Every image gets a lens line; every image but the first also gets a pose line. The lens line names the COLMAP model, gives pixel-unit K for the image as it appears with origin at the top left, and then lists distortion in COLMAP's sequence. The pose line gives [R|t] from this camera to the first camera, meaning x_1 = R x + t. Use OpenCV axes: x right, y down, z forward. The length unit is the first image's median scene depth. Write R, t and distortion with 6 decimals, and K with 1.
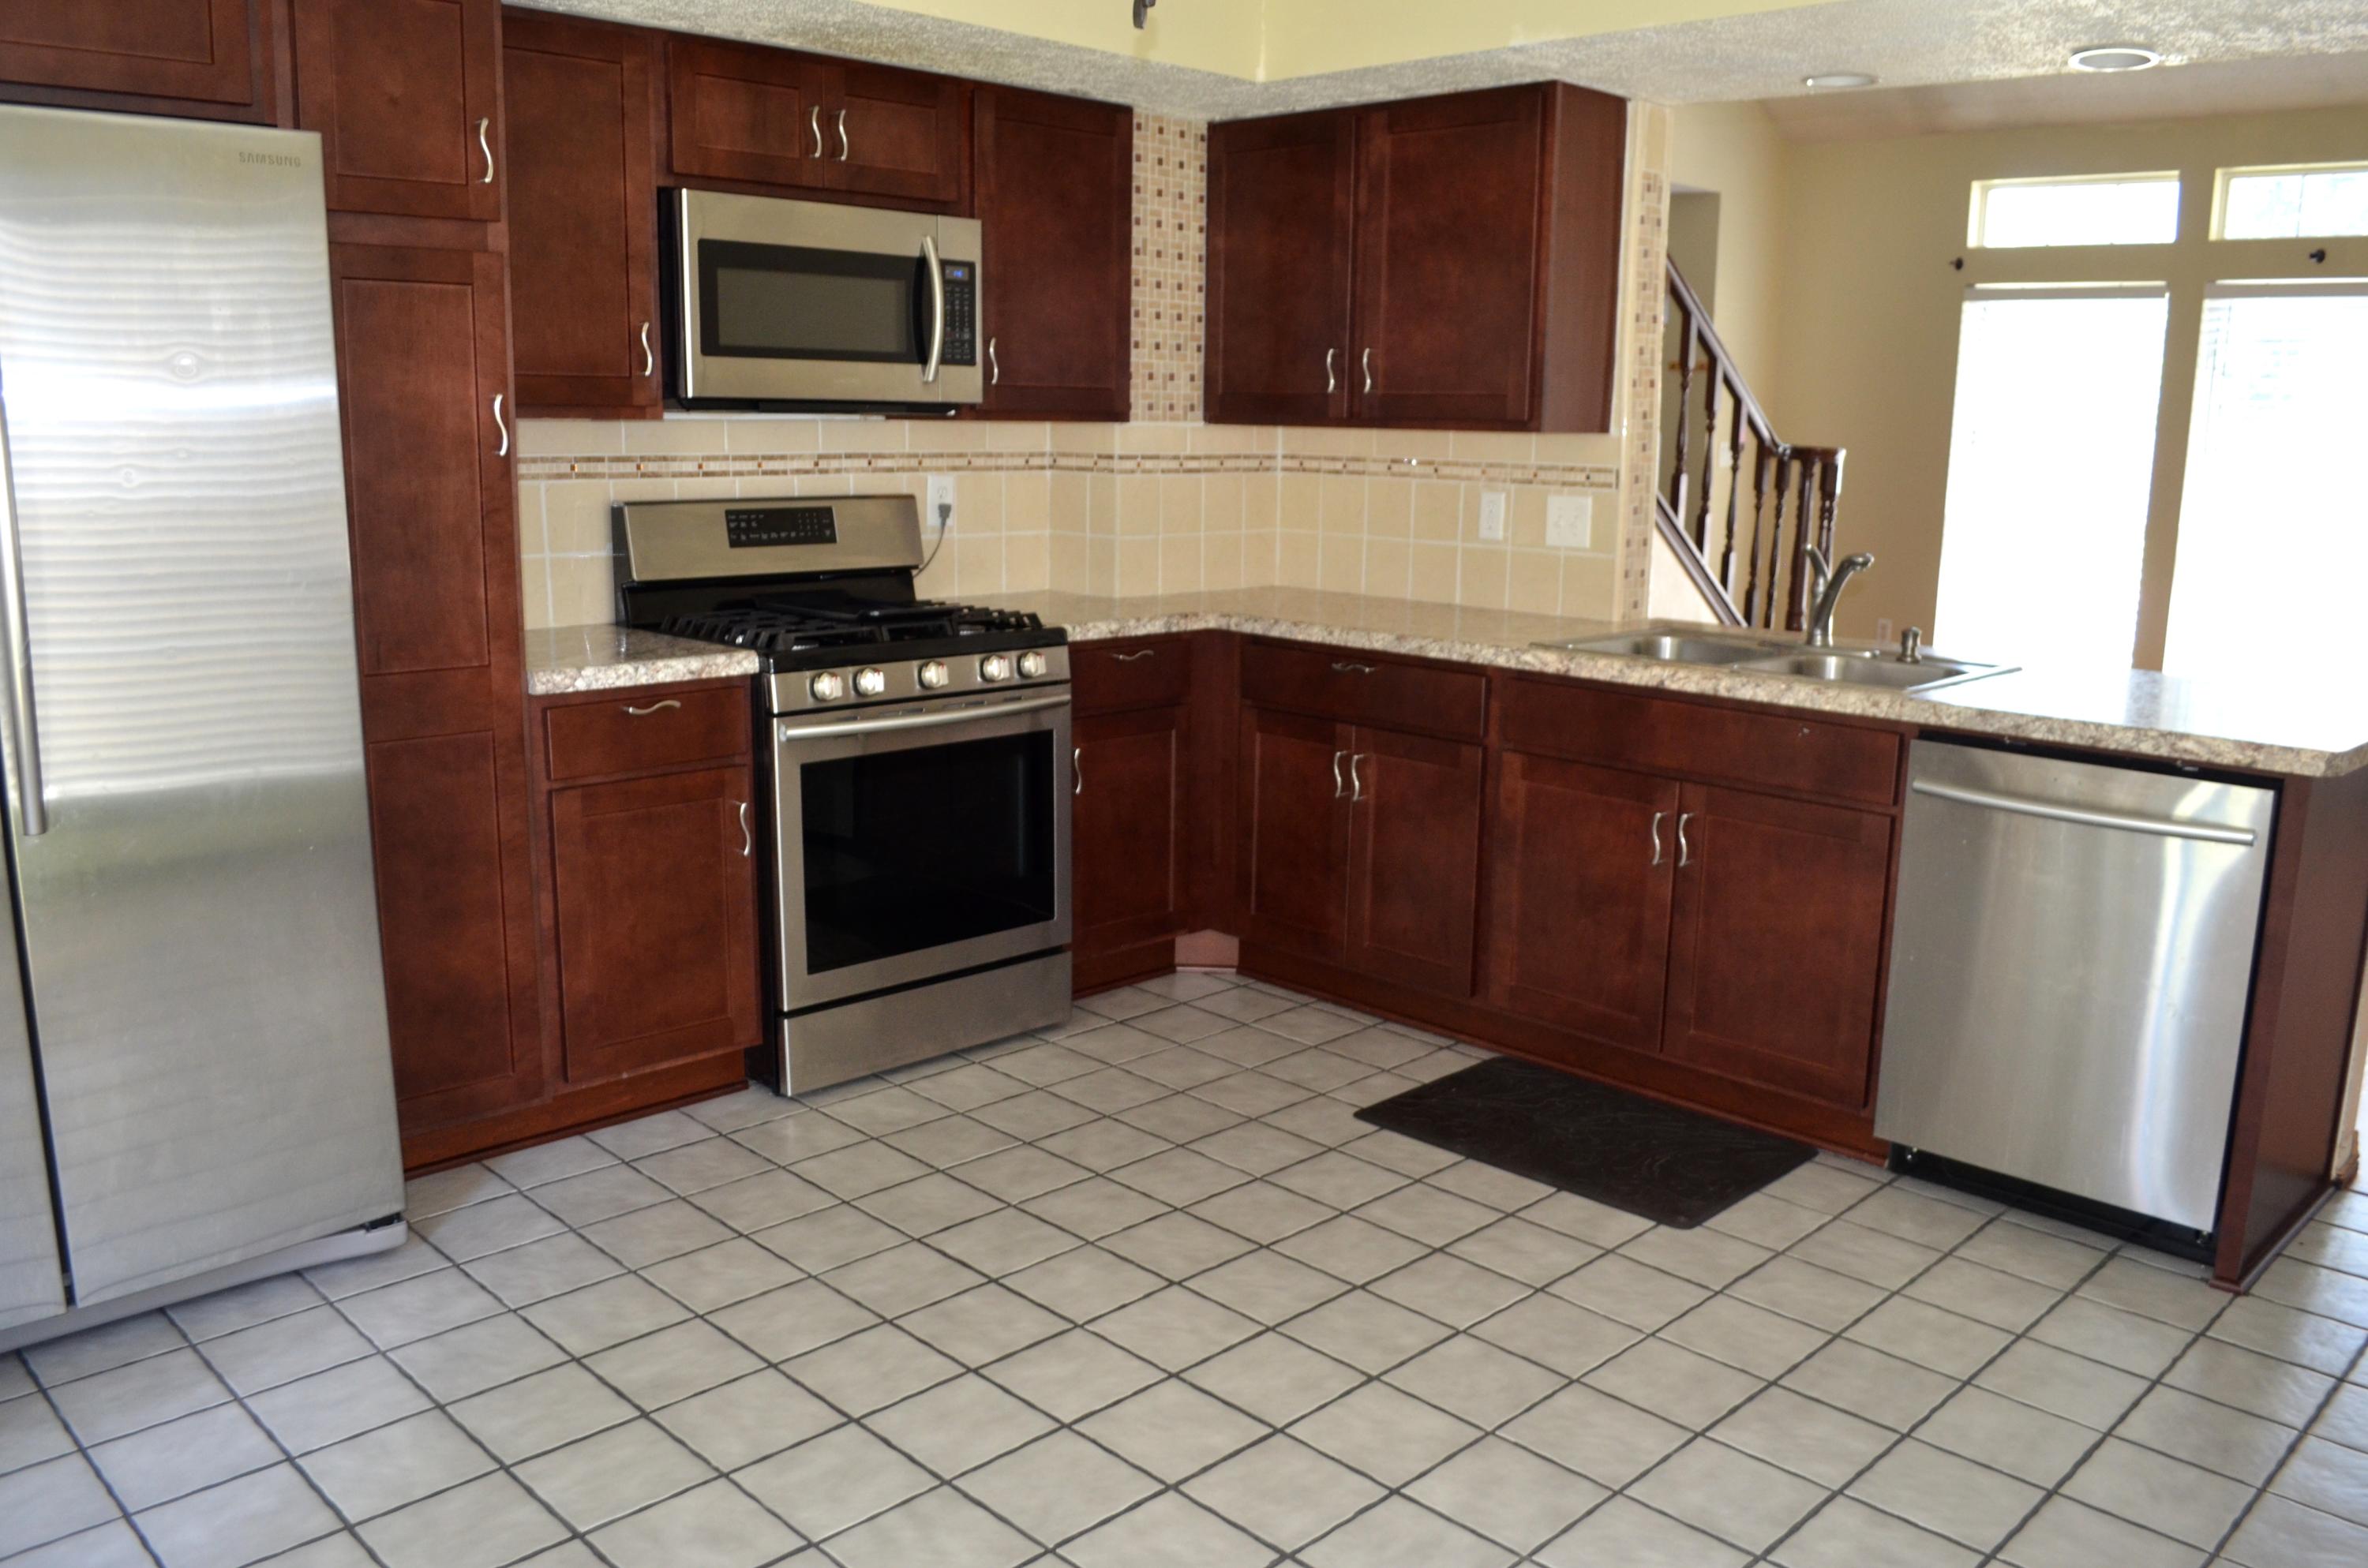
lens RADIAL K [[1845.7, 0, 1198.3], [0, 1845.7, 779.4], [0, 0, 1]] dist [-0.078880, 0.011118]
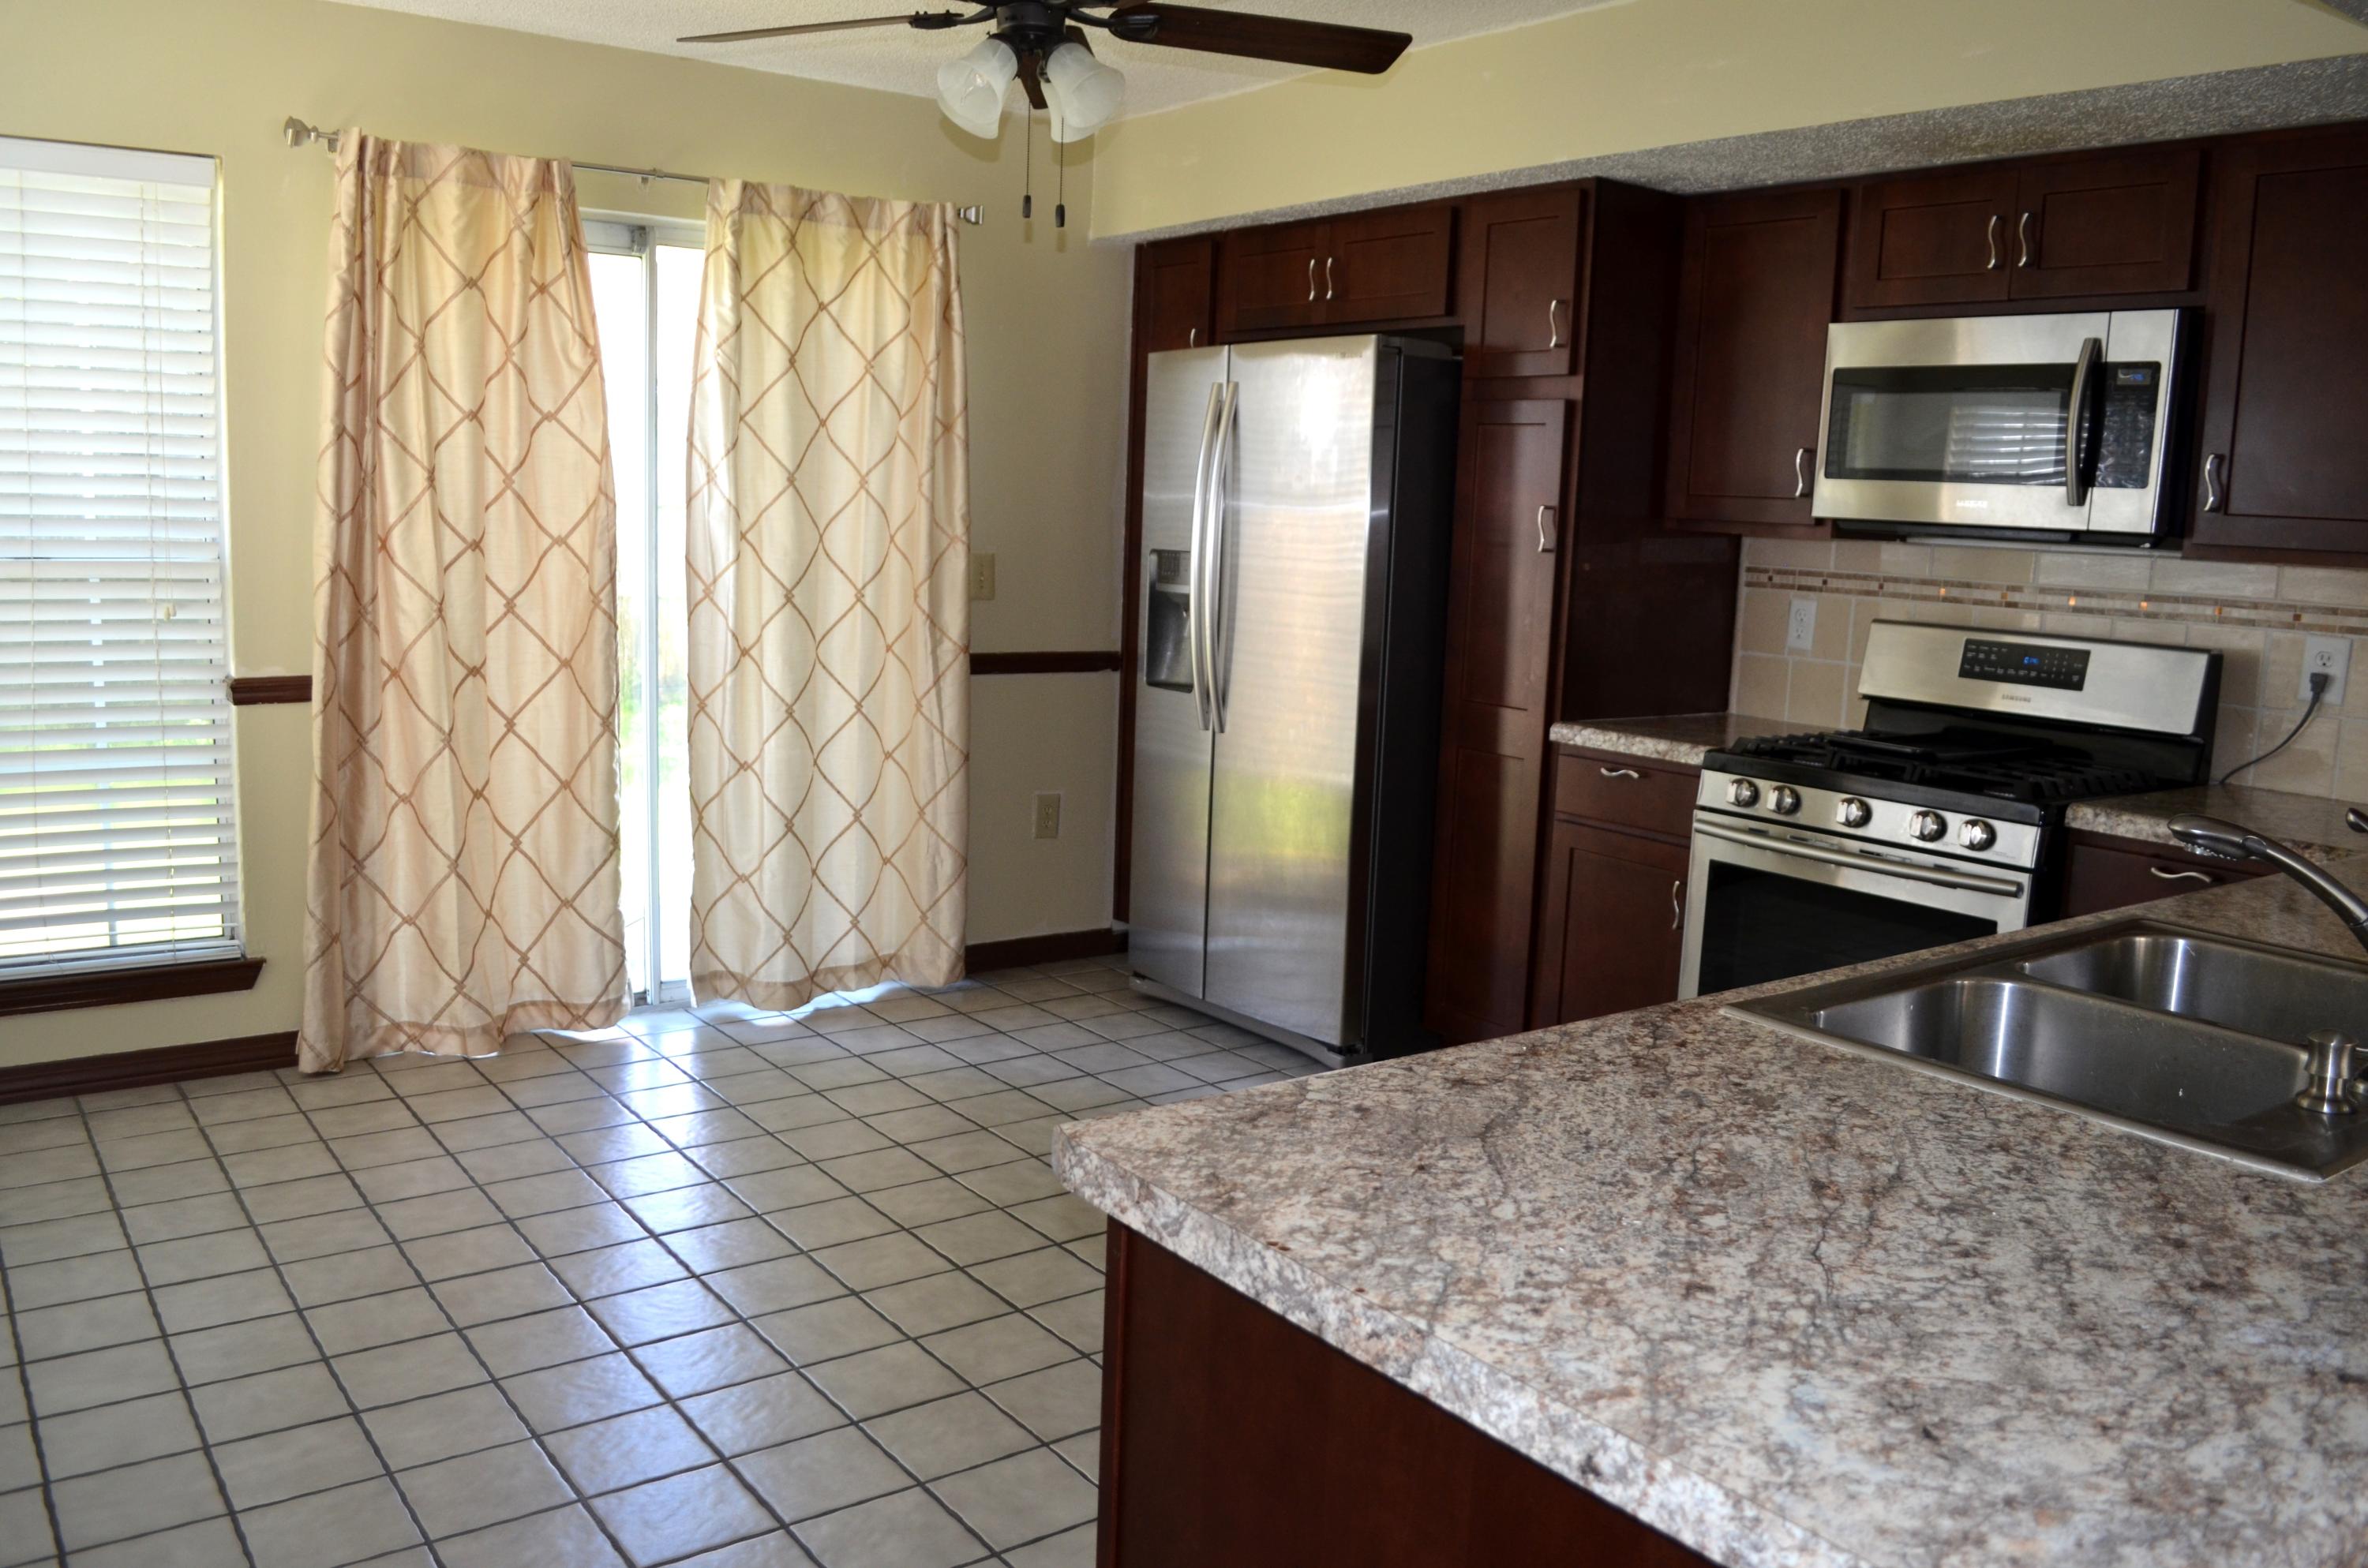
lens RADIAL K [[1845.7, 0, 1198.3], [0, 1845.7, 779.4], [0, 0, 1]] dist [-0.078880, 0.011118]
pose [[-0.133405, 0.124475, -0.983214, 0.745257], [-0.235123, 0.959782, 0.153411, -0.127559], [0.962767, 0.251642, -0.098773, 0.723329]]
